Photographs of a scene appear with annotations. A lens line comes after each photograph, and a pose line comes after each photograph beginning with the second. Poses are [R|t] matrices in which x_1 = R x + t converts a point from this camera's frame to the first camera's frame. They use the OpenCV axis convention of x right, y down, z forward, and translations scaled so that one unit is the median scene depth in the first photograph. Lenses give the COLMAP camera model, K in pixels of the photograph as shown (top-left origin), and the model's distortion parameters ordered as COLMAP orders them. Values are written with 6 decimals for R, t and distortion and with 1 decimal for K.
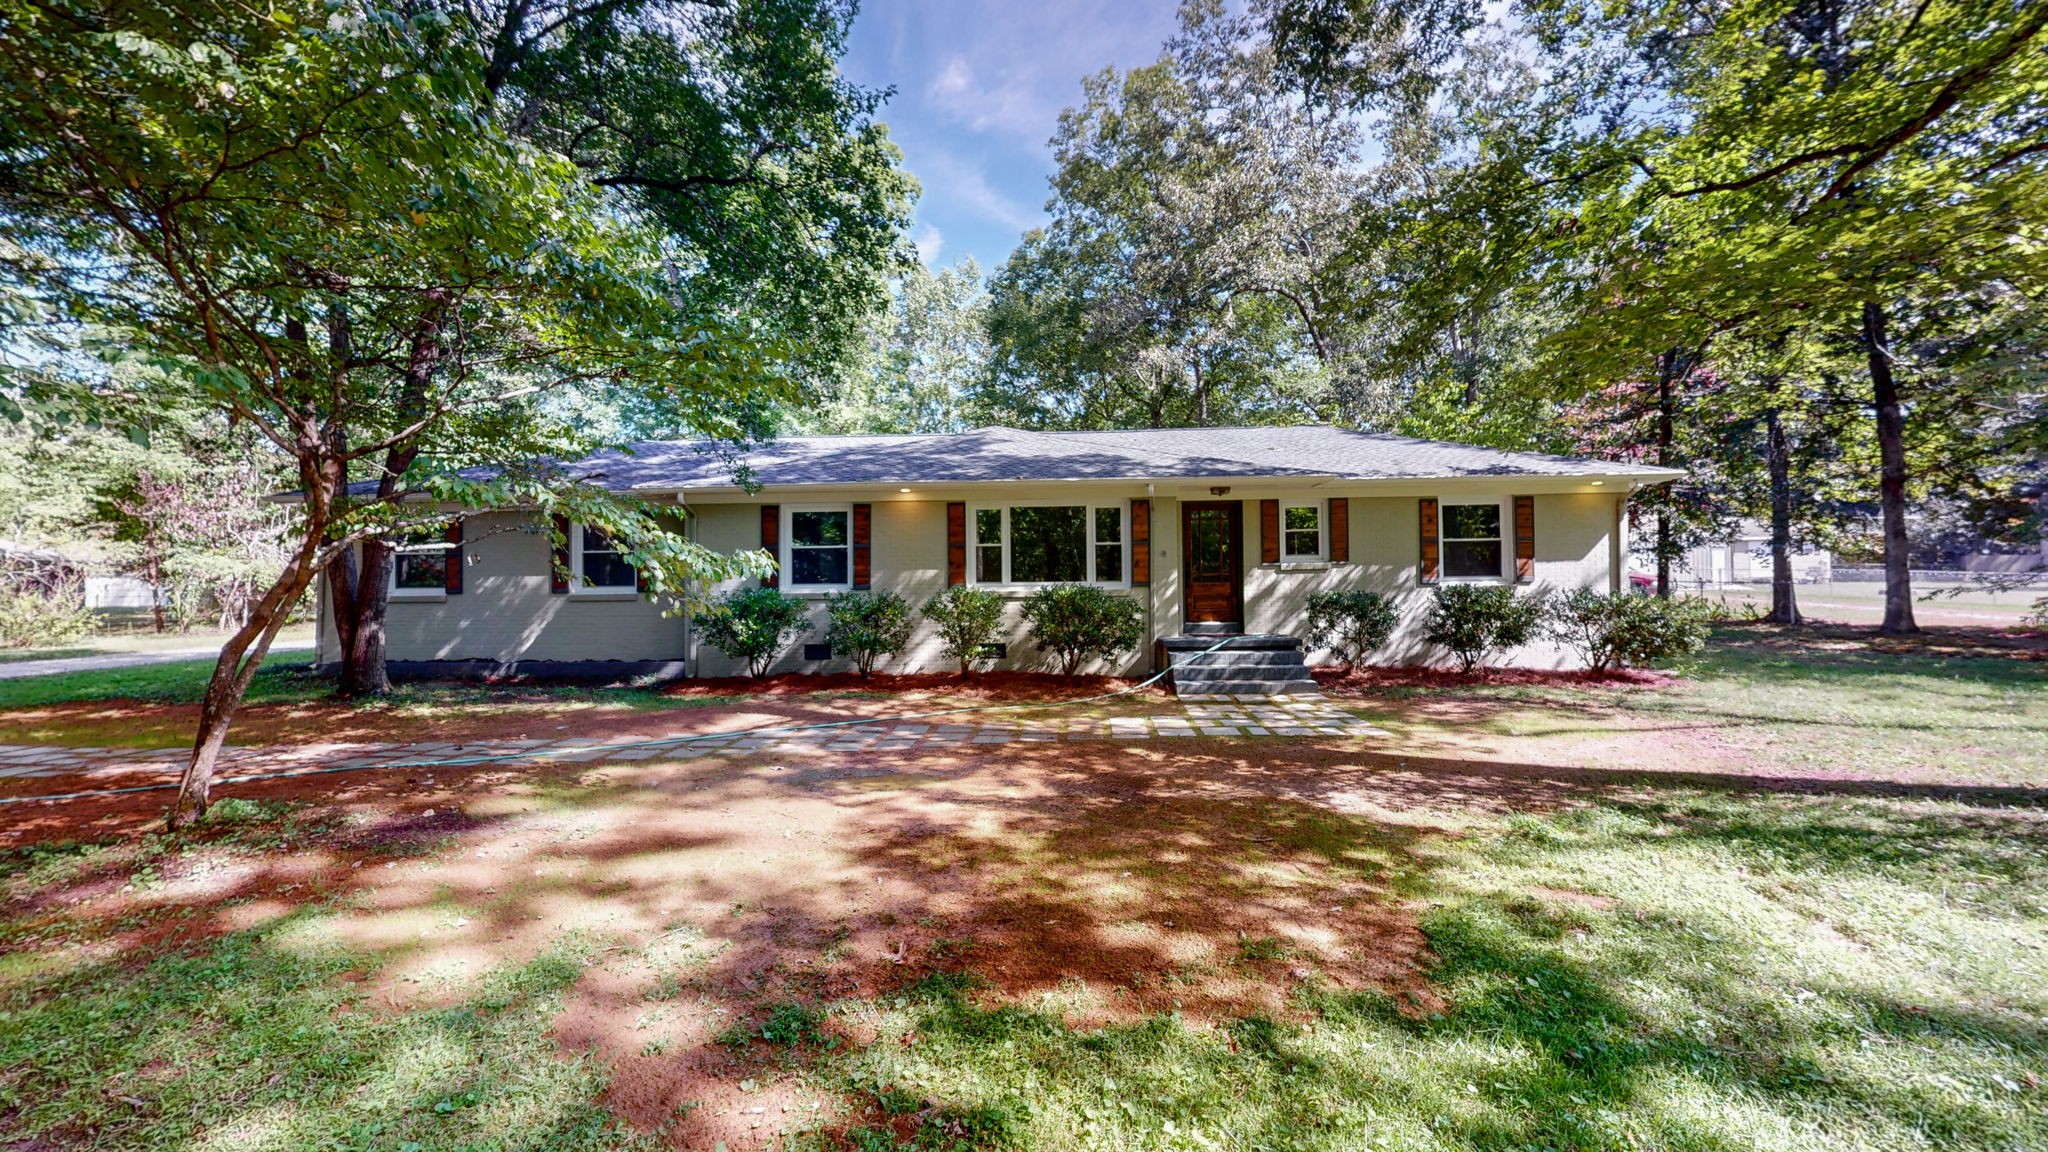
lens RADIAL K [[813.0, 0, 1024.0], [0, 813.0, 576.0], [0, 0, 1]] dist [0.002665, 0.000543]
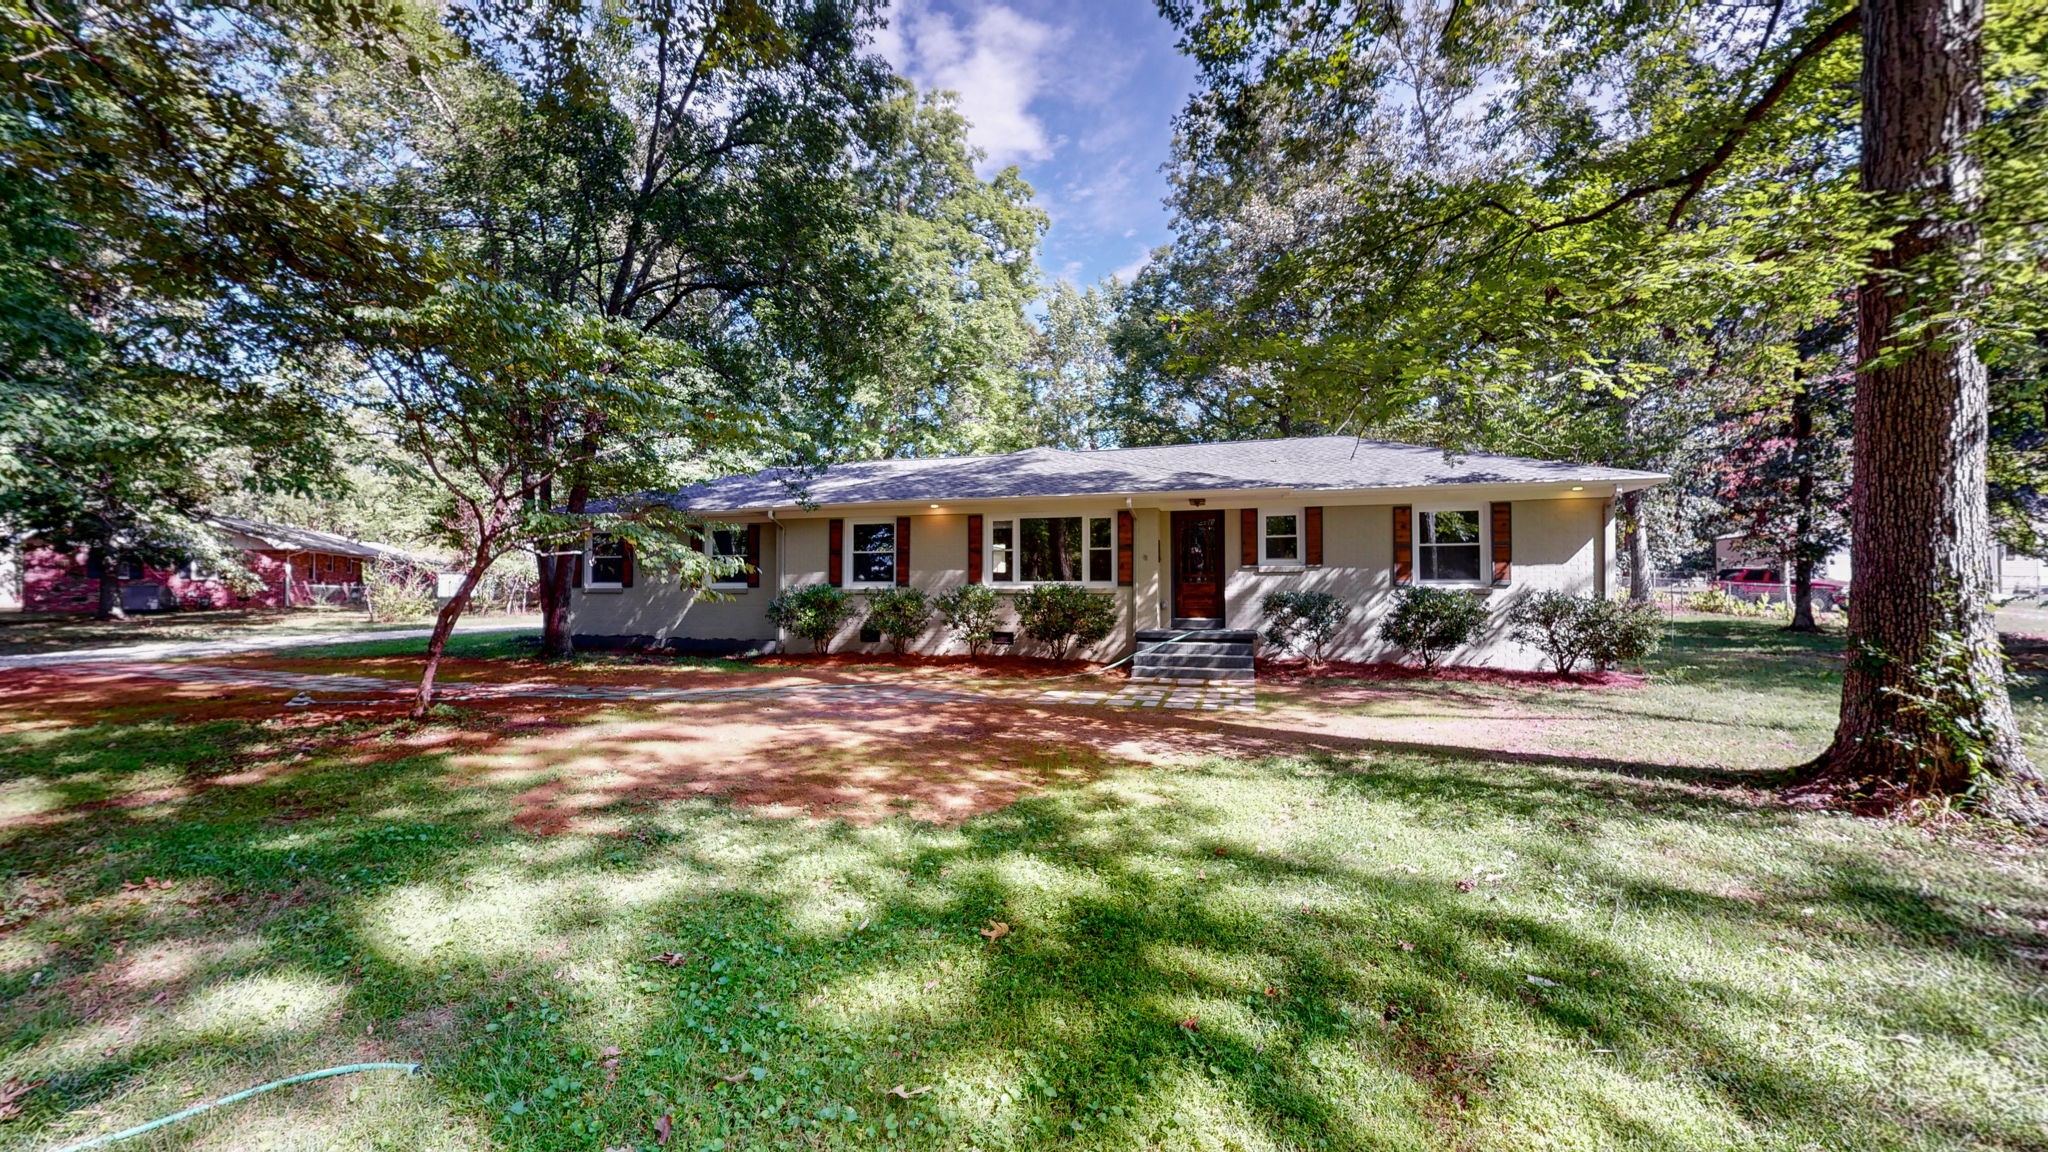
lens RADIAL K [[813.0, 0, 1024.0], [0, 813.0, 576.0], [0, 0, 1]] dist [0.002665, 0.000543]
pose [[0.968064, 0.006611, -0.250617, 0.287899], [-0.006949, 0.999976, -0.000466, 0.000554], [0.250608, 0.002192, 0.968086, -0.156344]]
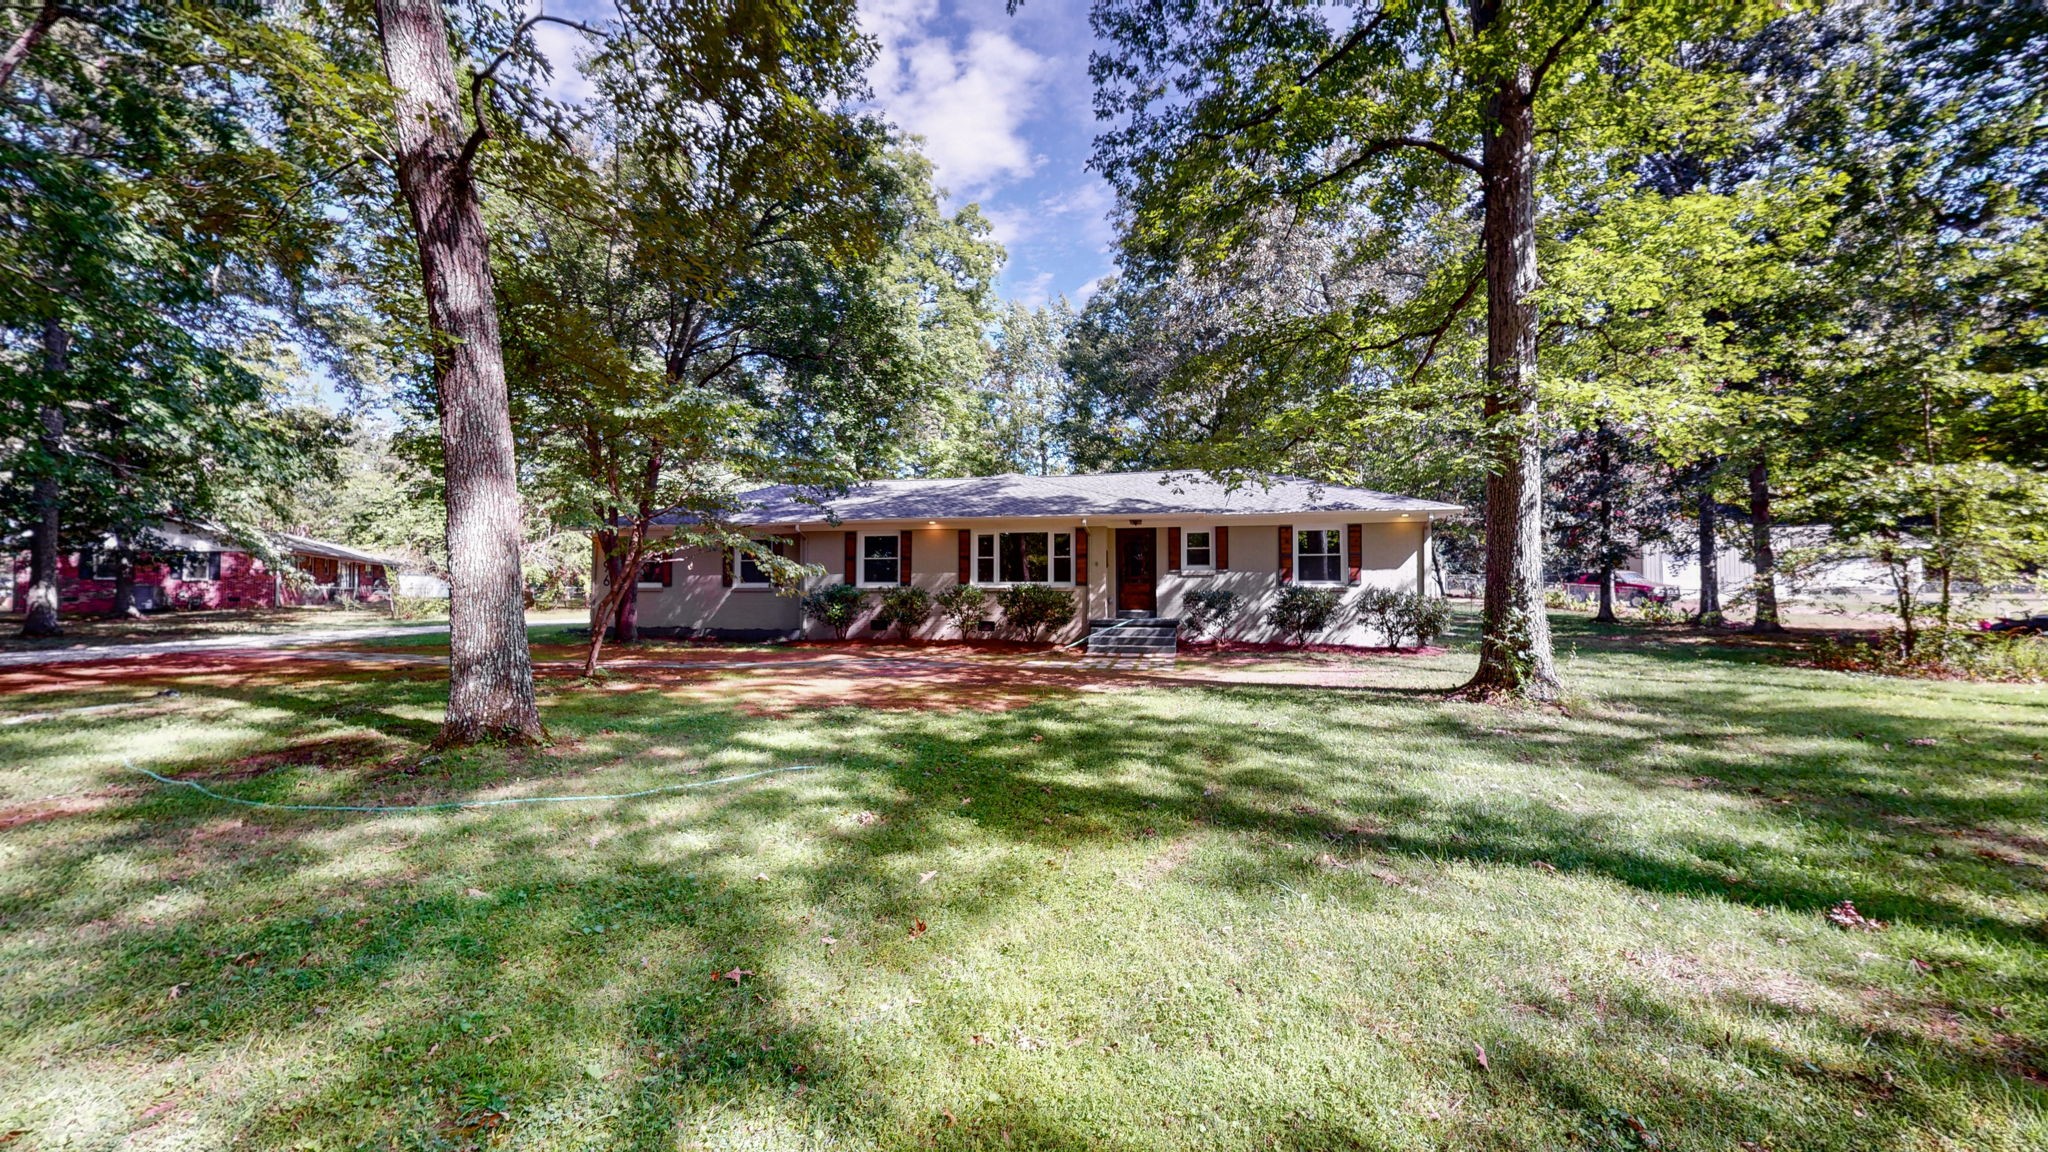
lens RADIAL K [[859.0, 0, 1024.0], [0, 859.0, 576.0], [0, 0, 1]] dist [0.001504, 0.000081]
pose [[0.983610, 0.007241, -0.180163, 0.319232], [-0.007947, 0.999963, -0.003197, 0.001395], [0.180133, 0.004577, 0.983632, -0.583209]]
